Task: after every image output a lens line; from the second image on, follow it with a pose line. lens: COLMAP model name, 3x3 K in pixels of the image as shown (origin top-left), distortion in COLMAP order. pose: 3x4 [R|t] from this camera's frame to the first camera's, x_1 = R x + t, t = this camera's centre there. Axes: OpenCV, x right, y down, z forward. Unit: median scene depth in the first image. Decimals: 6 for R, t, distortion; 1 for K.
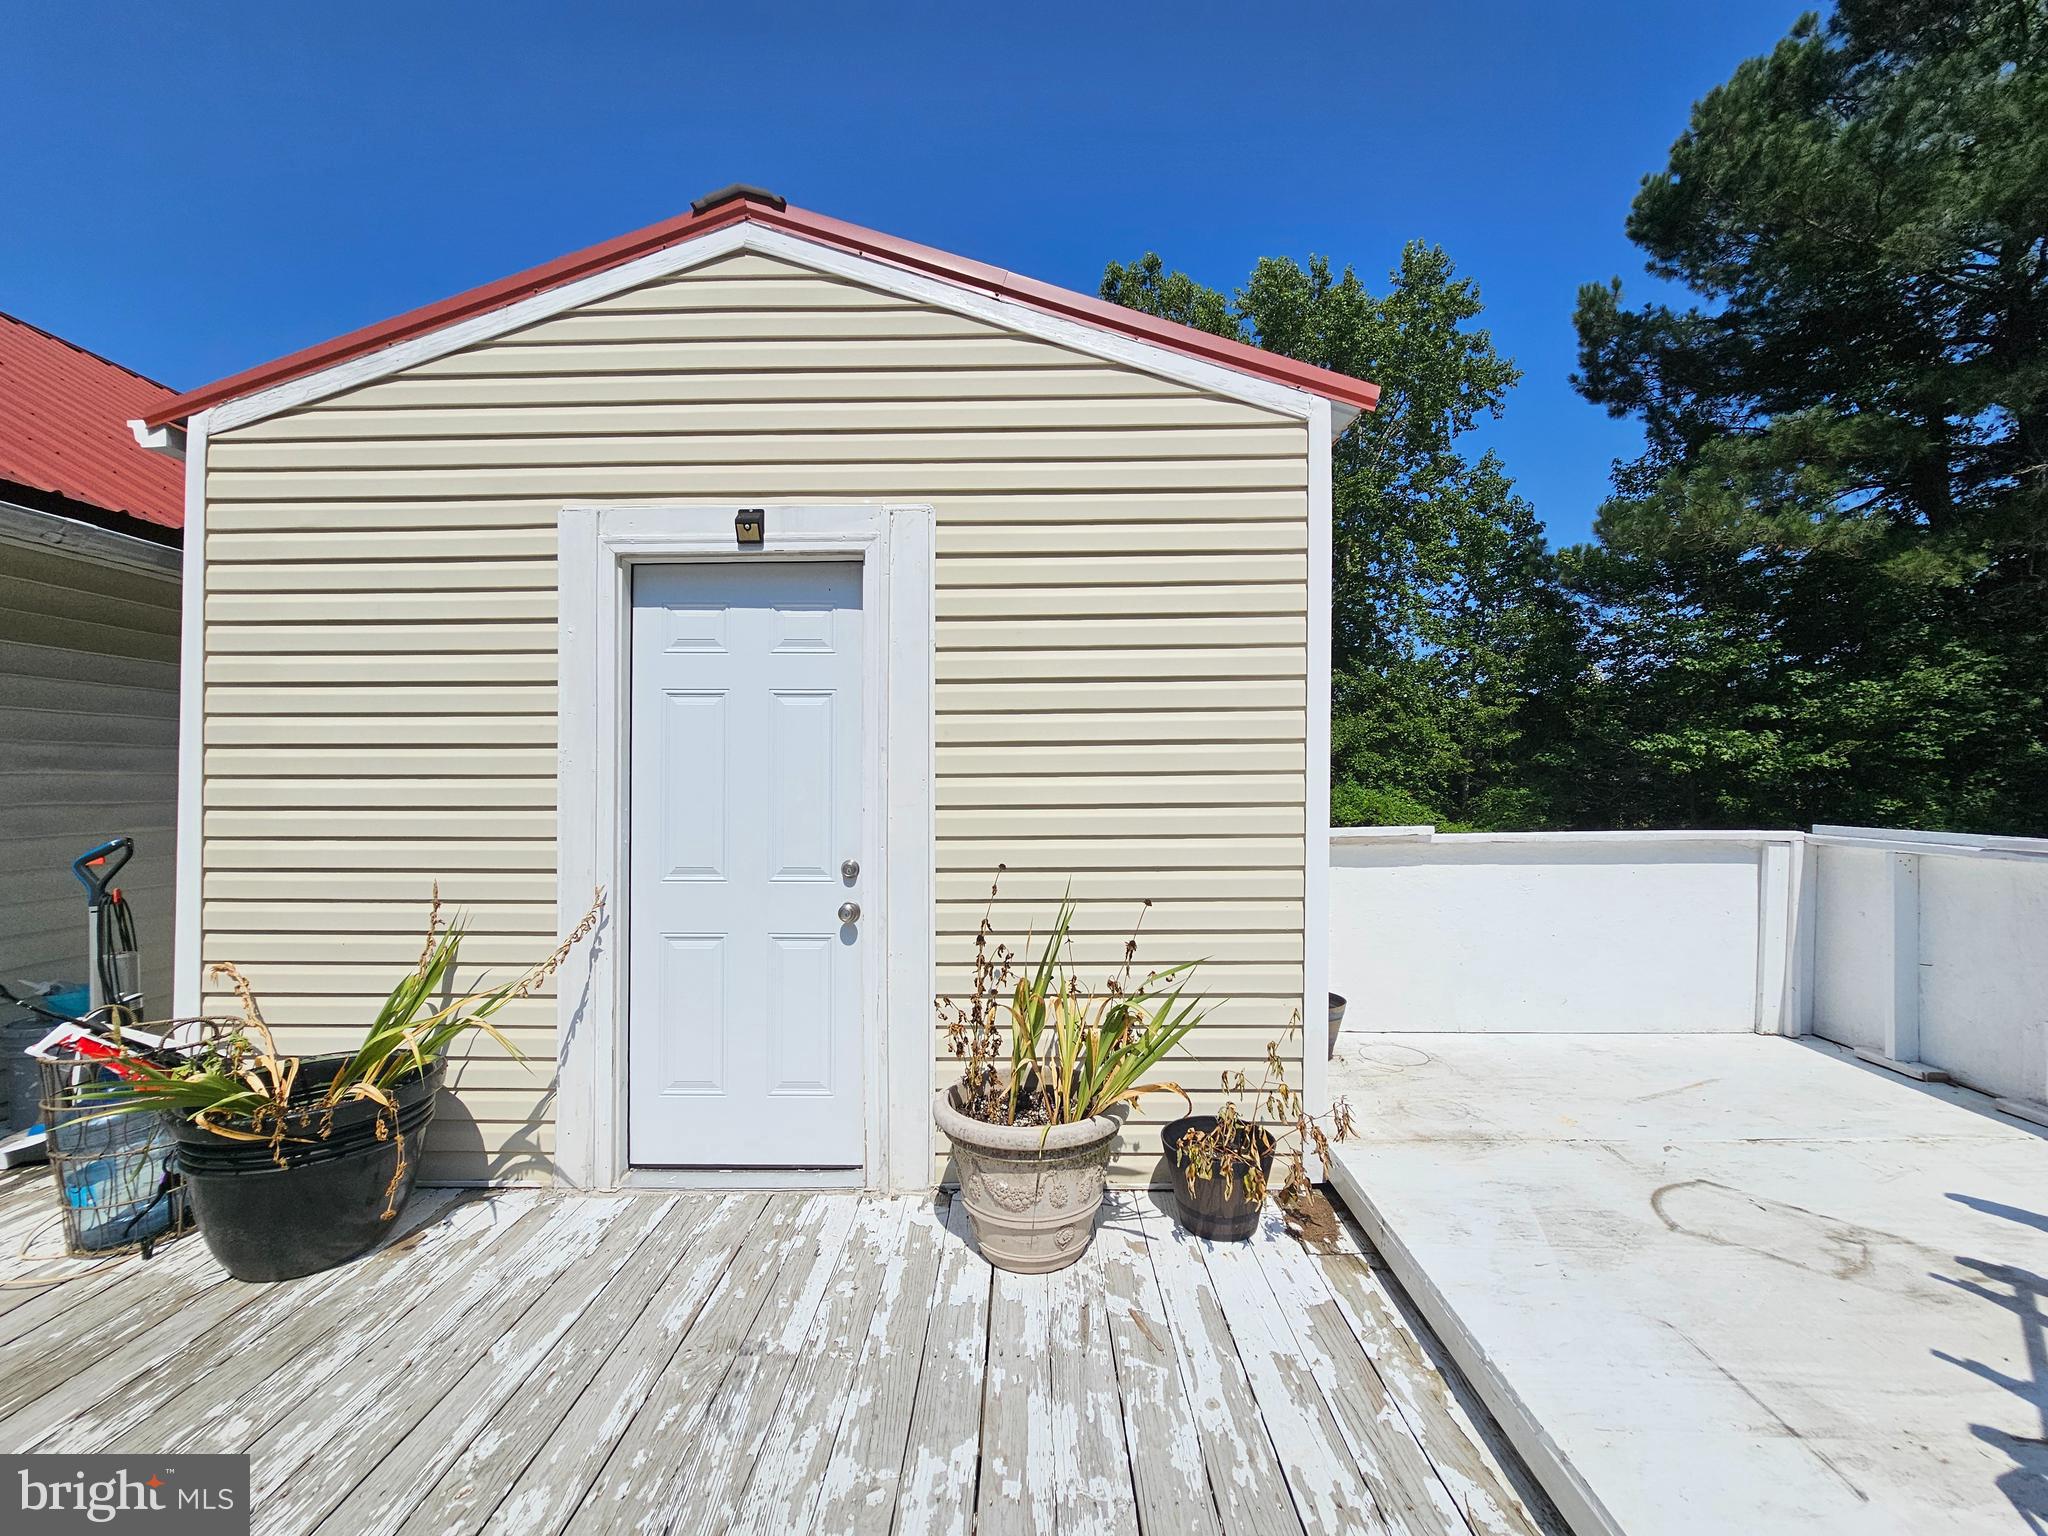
lens RADIAL K [[841.1, 0, 1022.5], [0, 841.1, 776.2], [0, 0, 1]] dist [-0.007423, 0.002352]
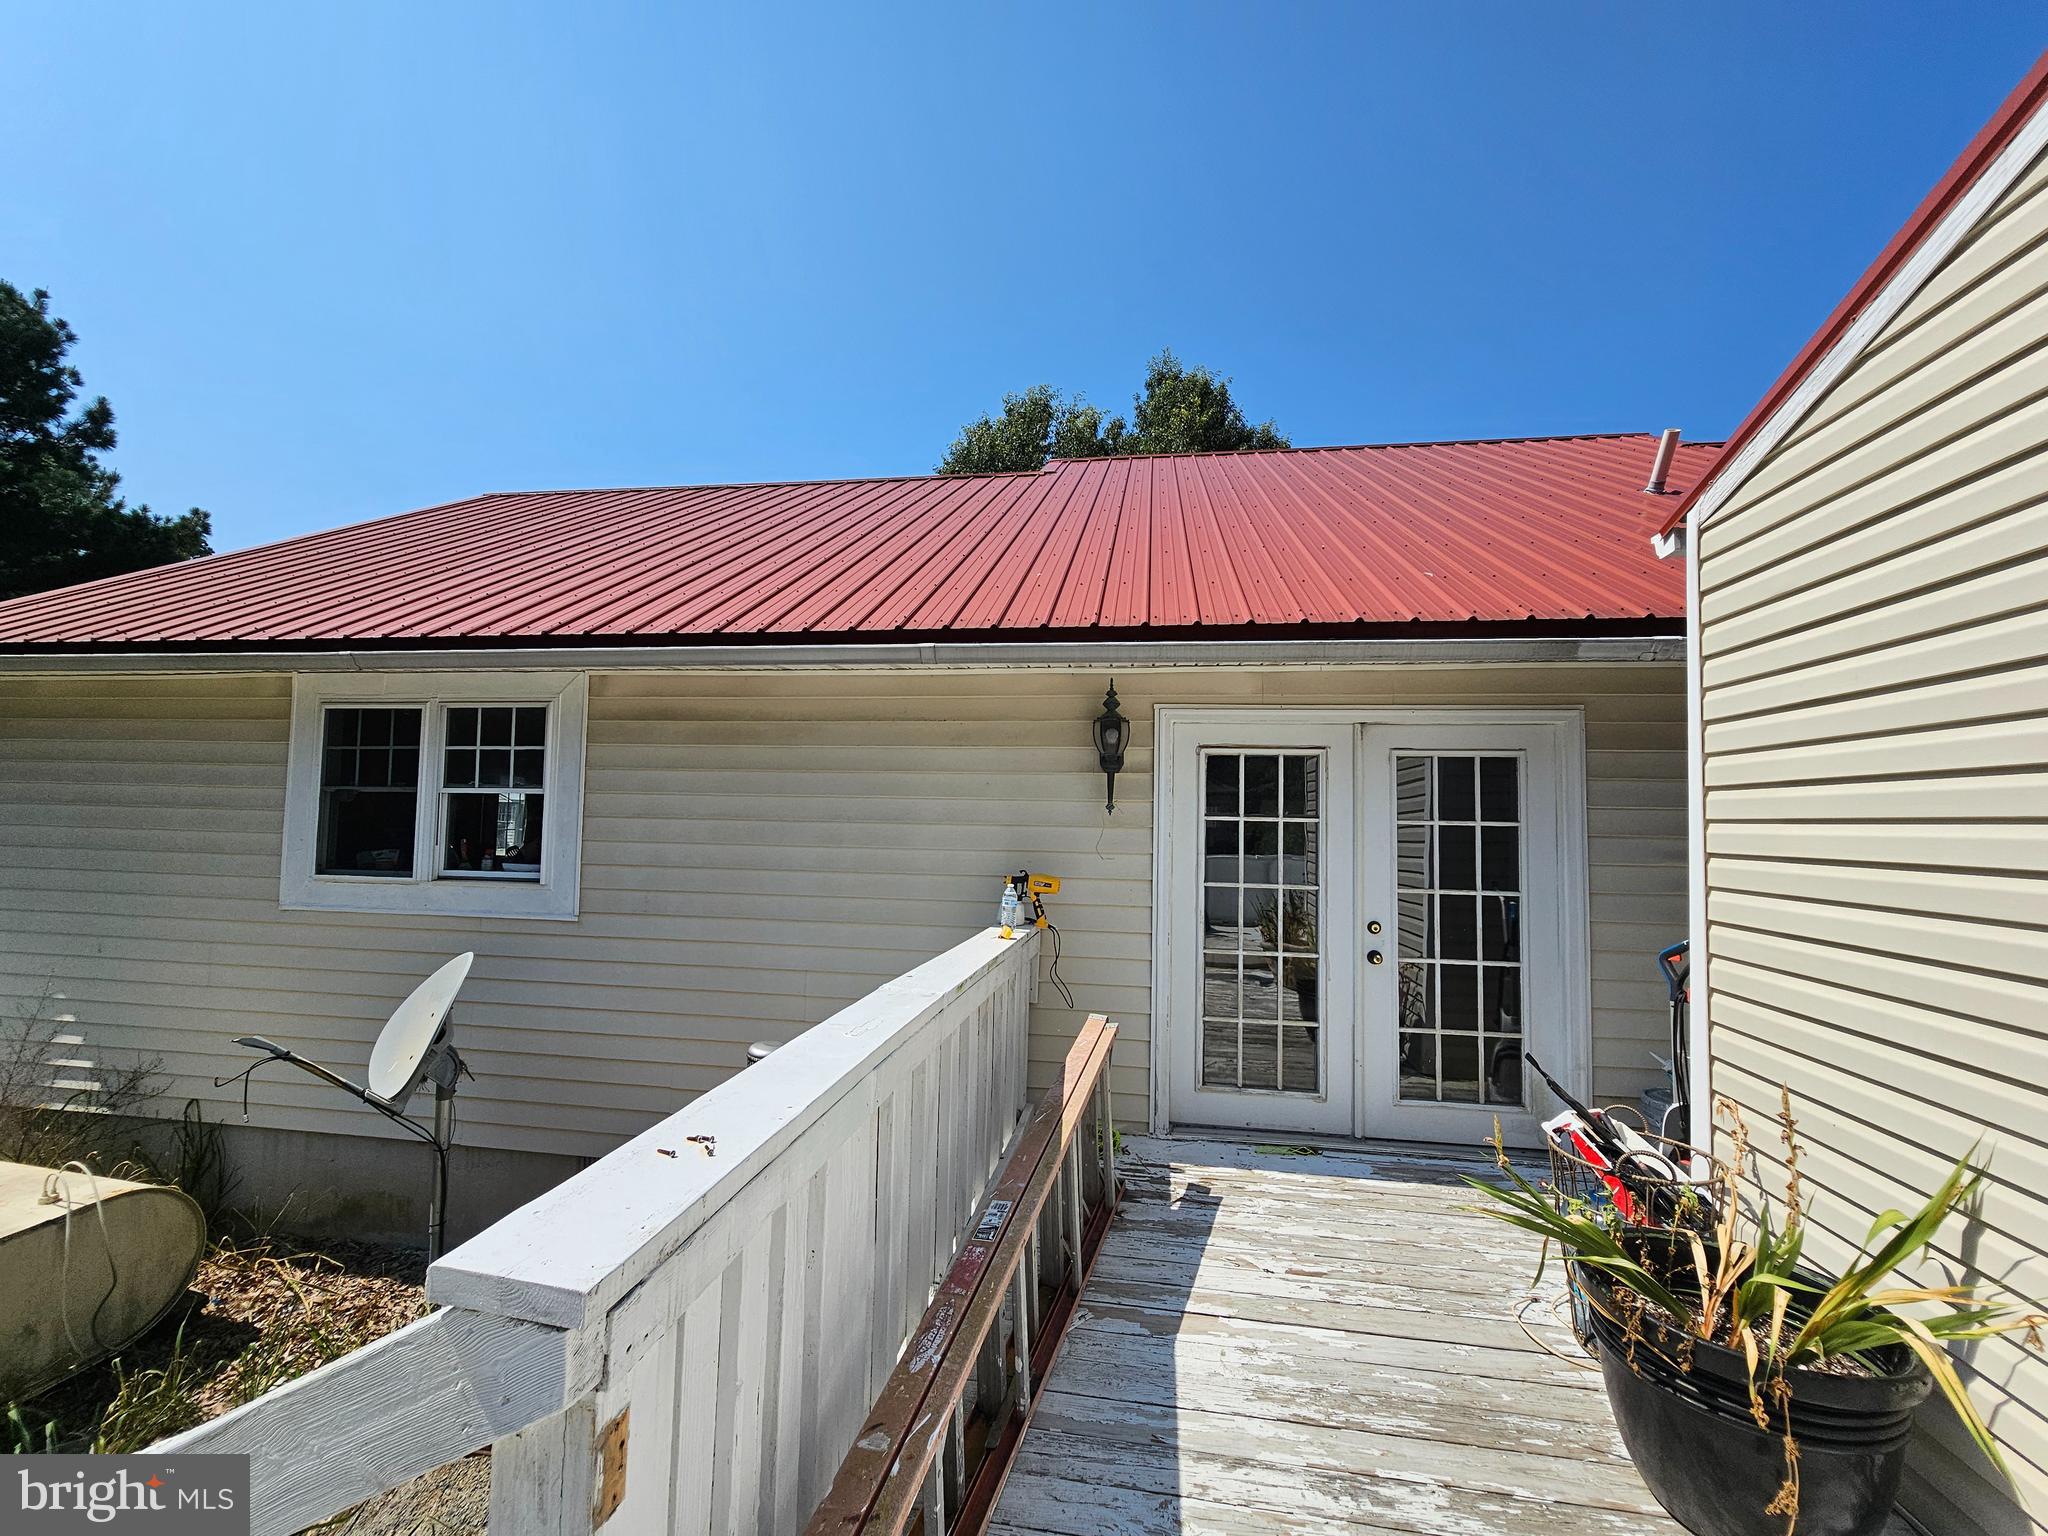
lens RADIAL K [[841.1, 0, 1031.0], [0, 841.1, 775.5], [0, 0, 1]] dist [-0.007423, 0.002352]
pose [[-0.144291, -0.055487, -0.987978, 0.055485], [-0.014971, 0.998435, -0.053888, -0.062613], [0.989422, 0.007015, -0.144896, 0.391671]]
